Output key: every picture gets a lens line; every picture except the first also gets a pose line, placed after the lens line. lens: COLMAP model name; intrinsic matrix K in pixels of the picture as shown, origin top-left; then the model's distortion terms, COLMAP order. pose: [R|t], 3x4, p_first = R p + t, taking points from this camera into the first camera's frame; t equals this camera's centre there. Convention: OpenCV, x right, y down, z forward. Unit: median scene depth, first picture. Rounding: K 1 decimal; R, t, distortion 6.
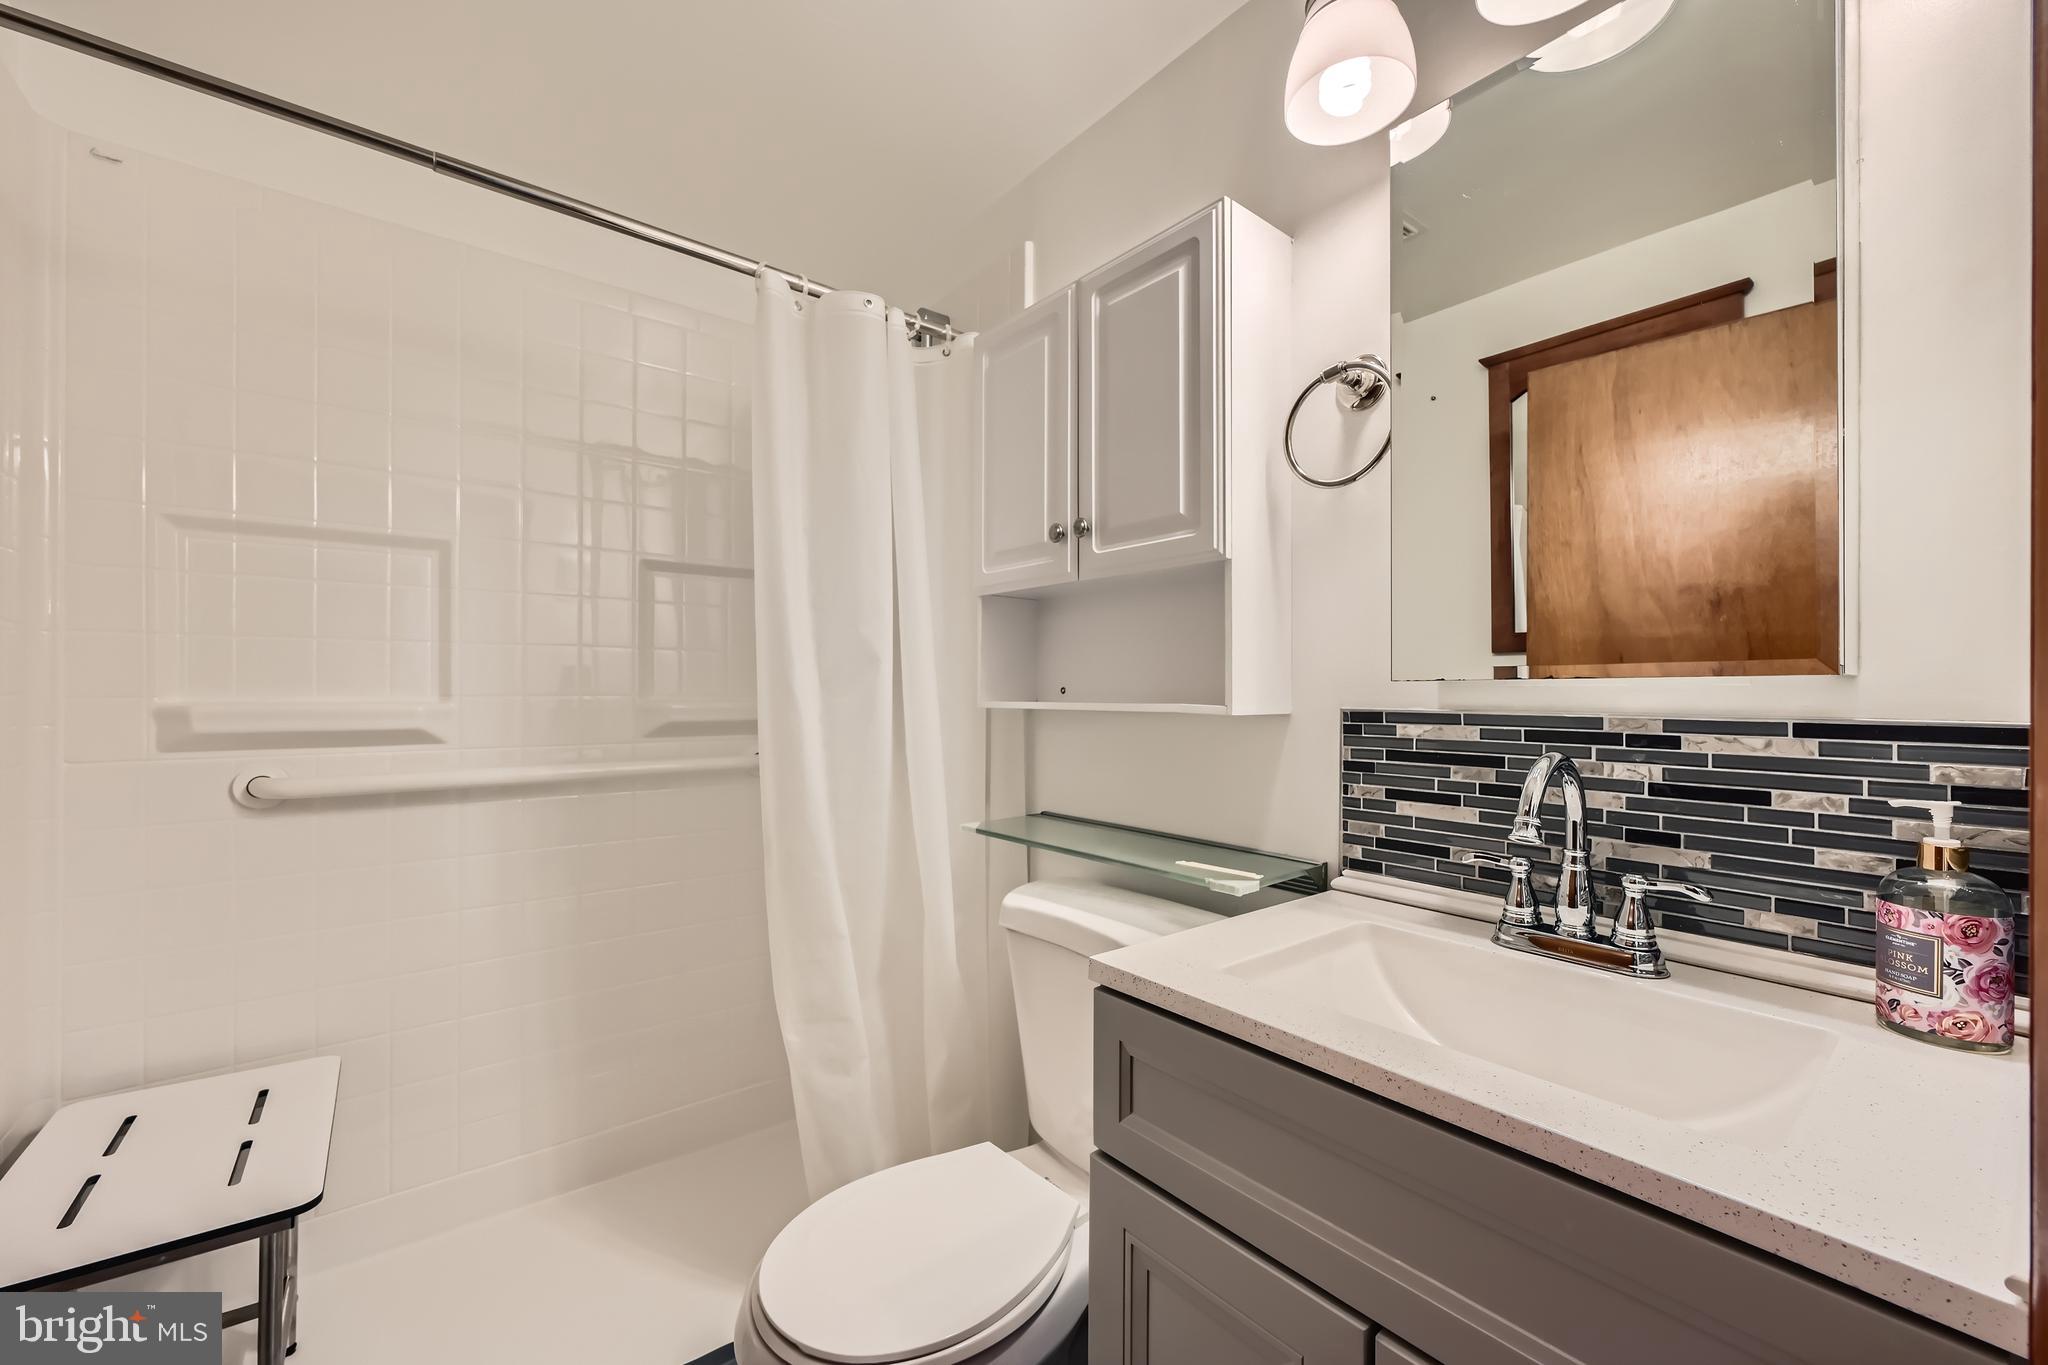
lens RADIAL K [[816.5, 0, 1010.3], [0, 816.5, 693.2], [0, 0, 1]] dist [-0.002883, 0.000951]
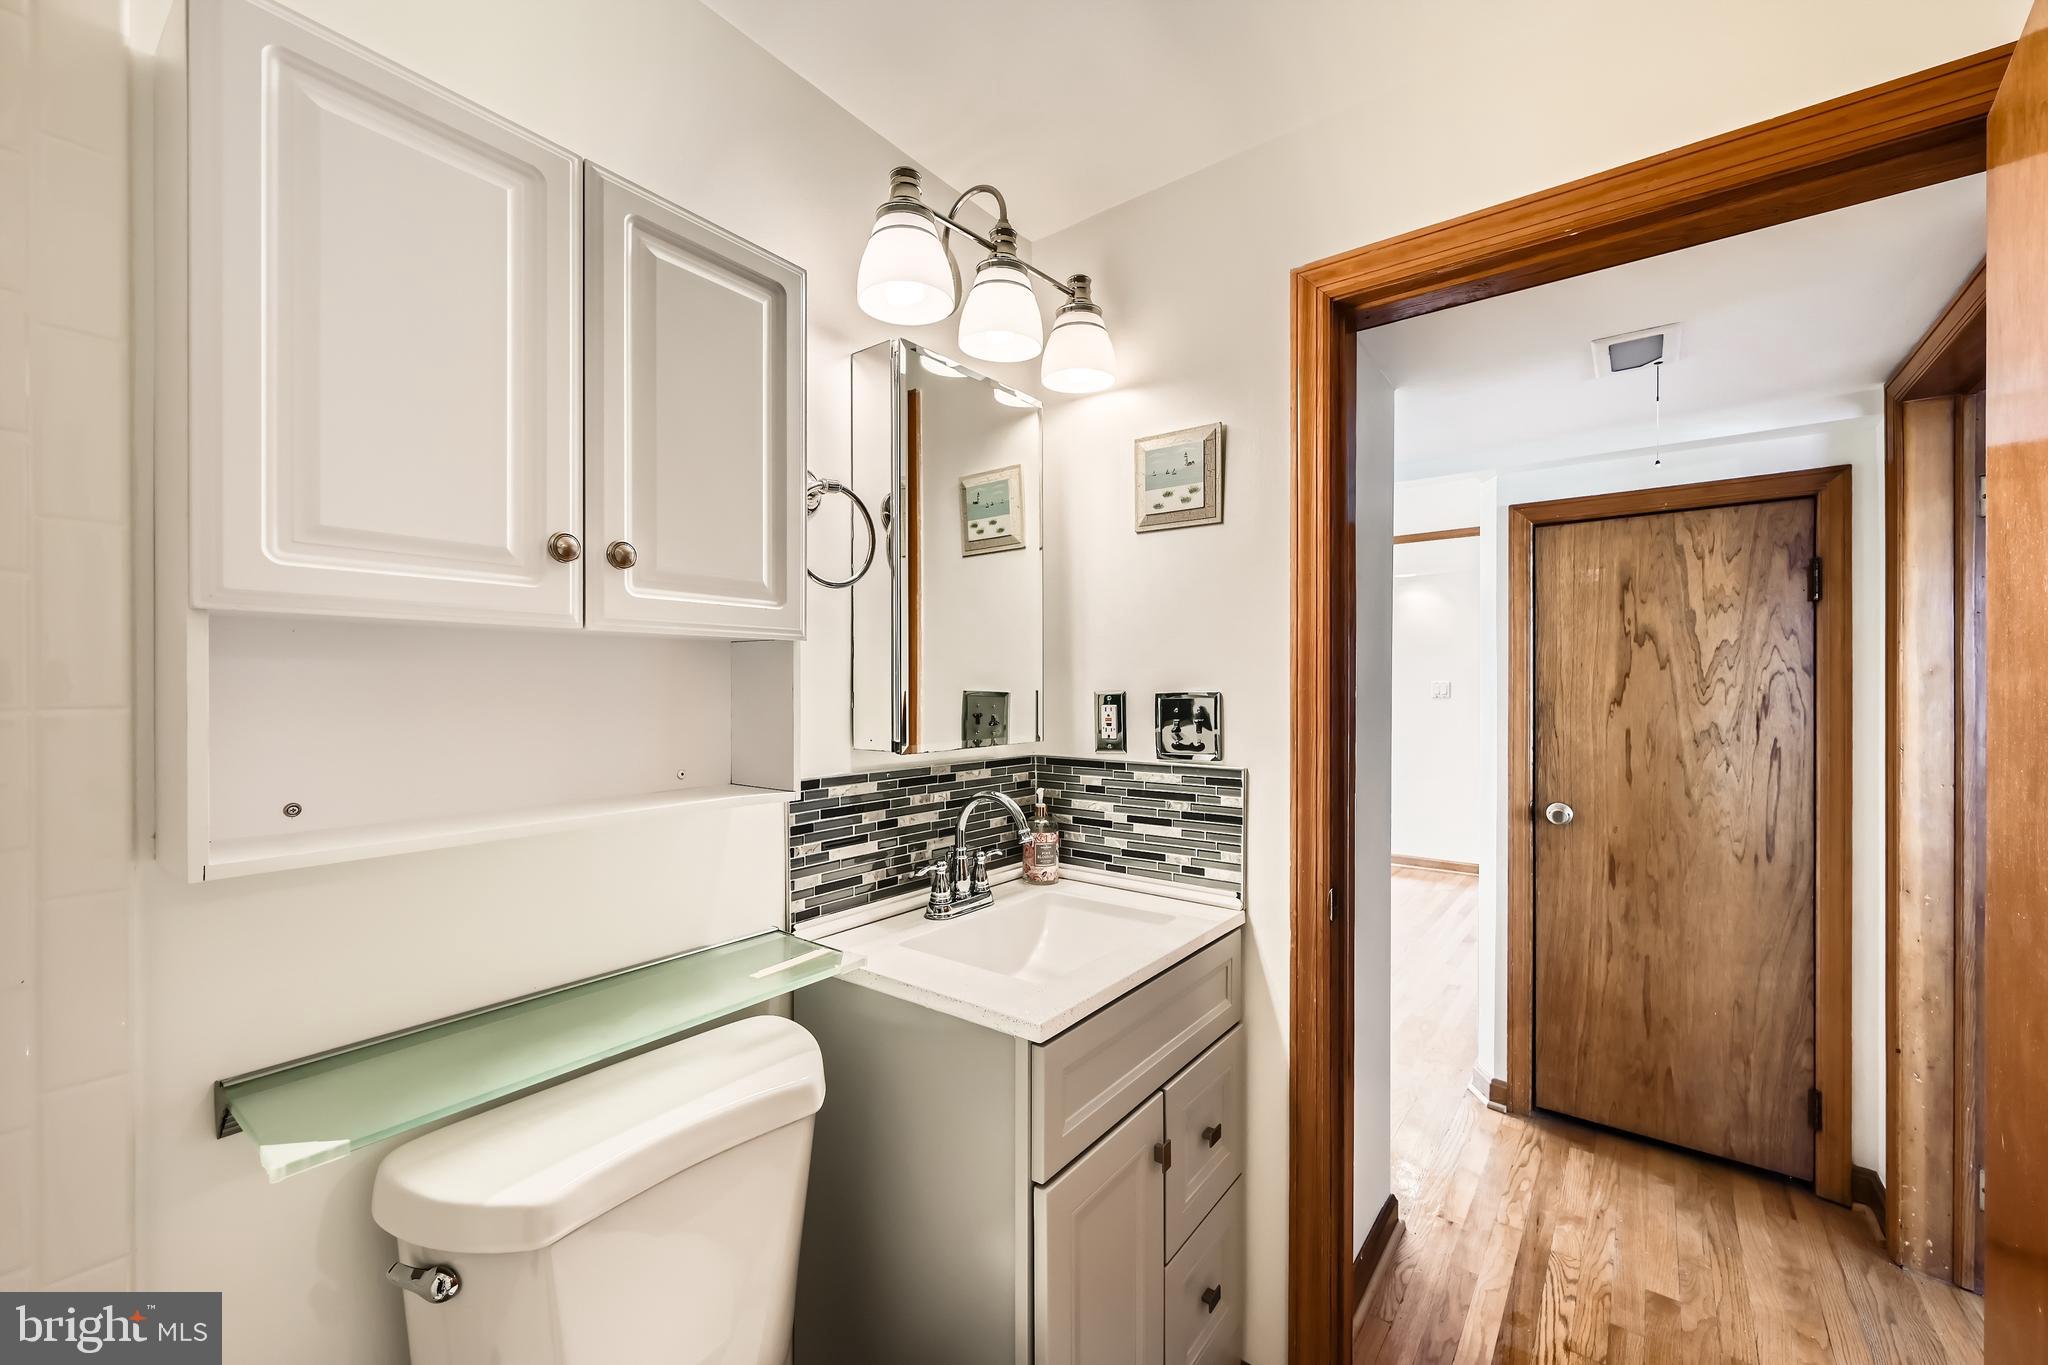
lens RADIAL K [[816.5, 0, 1008.6], [0, 816.5, 680.4], [0, 0, 1]] dist [-0.002883, 0.000951]
pose [[-0.250039, 0.000443, 0.968236, -0.816548], [-0.001199, 0.999999, -0.000767, -0.128263], [-0.968235, -0.001353, -0.250038, 1.101502]]
